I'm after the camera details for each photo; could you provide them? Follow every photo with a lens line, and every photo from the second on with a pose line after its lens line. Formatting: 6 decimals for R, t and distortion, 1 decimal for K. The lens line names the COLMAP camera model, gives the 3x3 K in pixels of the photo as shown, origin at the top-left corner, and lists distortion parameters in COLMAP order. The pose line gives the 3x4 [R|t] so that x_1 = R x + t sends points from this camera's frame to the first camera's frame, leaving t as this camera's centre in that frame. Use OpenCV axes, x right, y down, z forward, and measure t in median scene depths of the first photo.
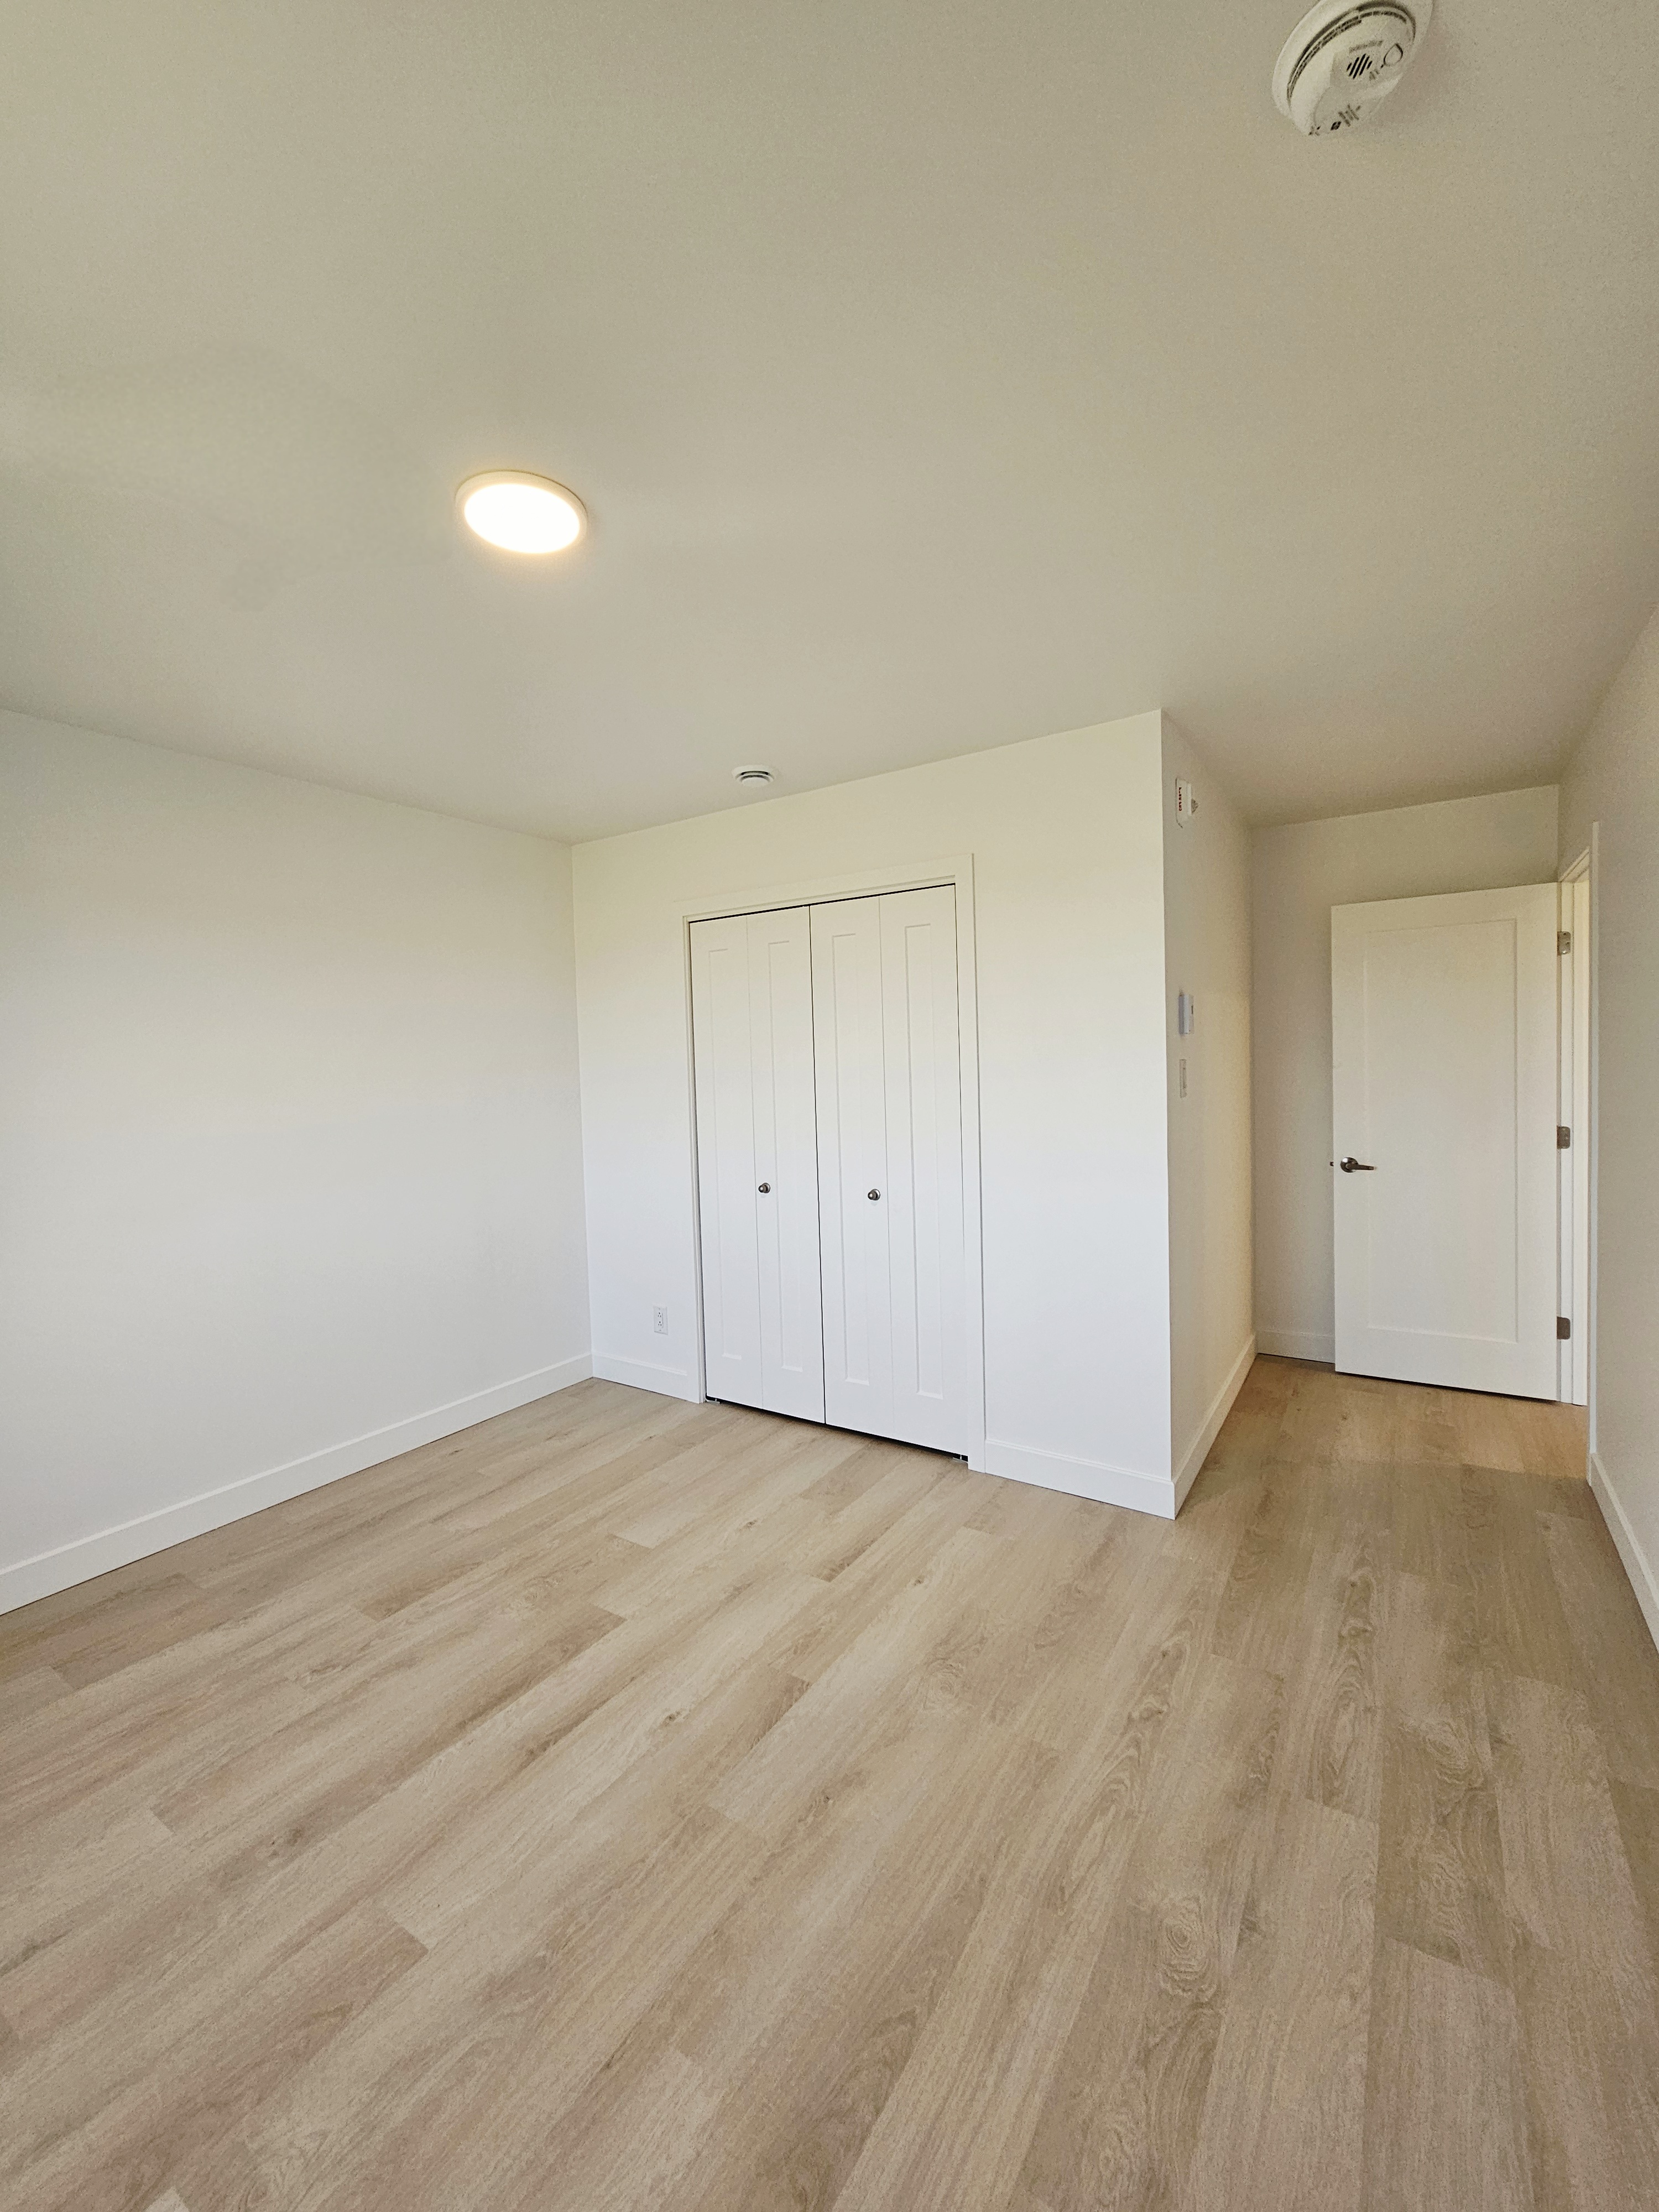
lens RADIAL K [[900.1, 0, 841.7], [0, 900.1, 1094.8], [0, 0, 1]] dist [-0.002219, 0.000011]
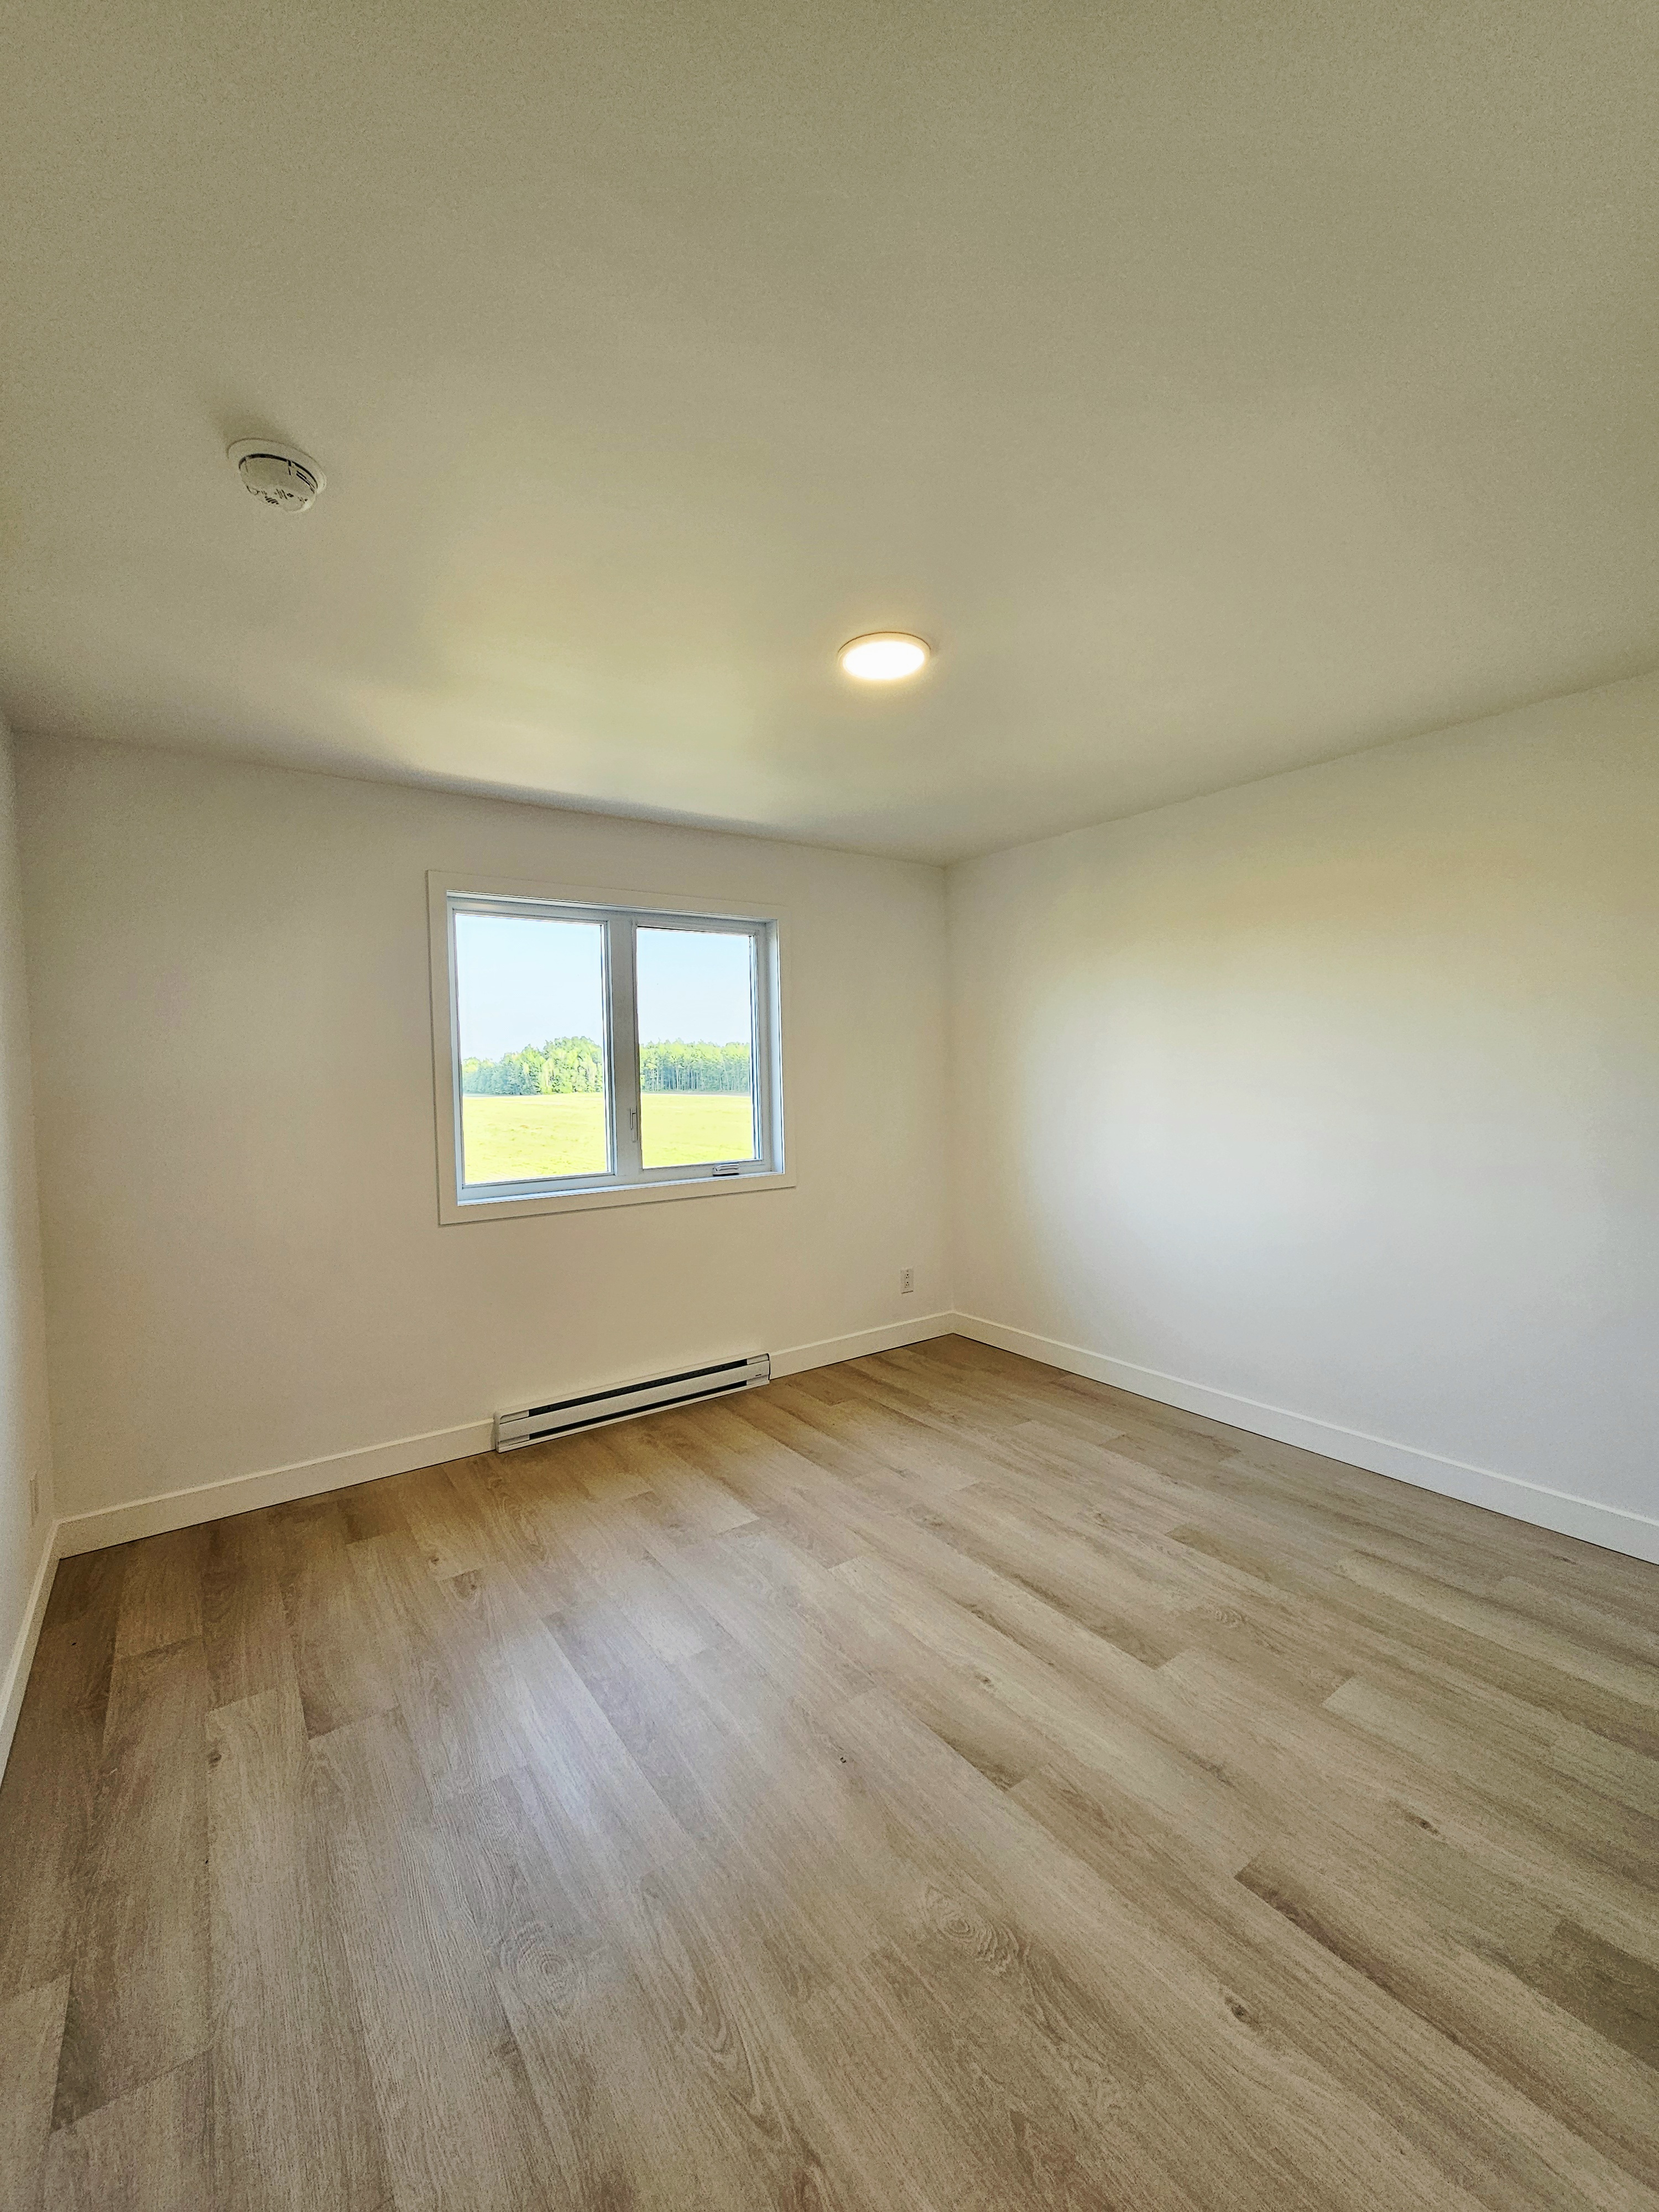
lens RADIAL K [[900.1, 0, 836.0], [0, 900.1, 1092.5], [0, 0, 1]] dist [-0.002219, 0.000011]
pose [[-0.362751, 0.064557, -0.929647, 0.733380], [-0.001964, 0.997542, 0.070038, -0.077589], [0.931884, 0.027232, -0.361733, 1.056061]]
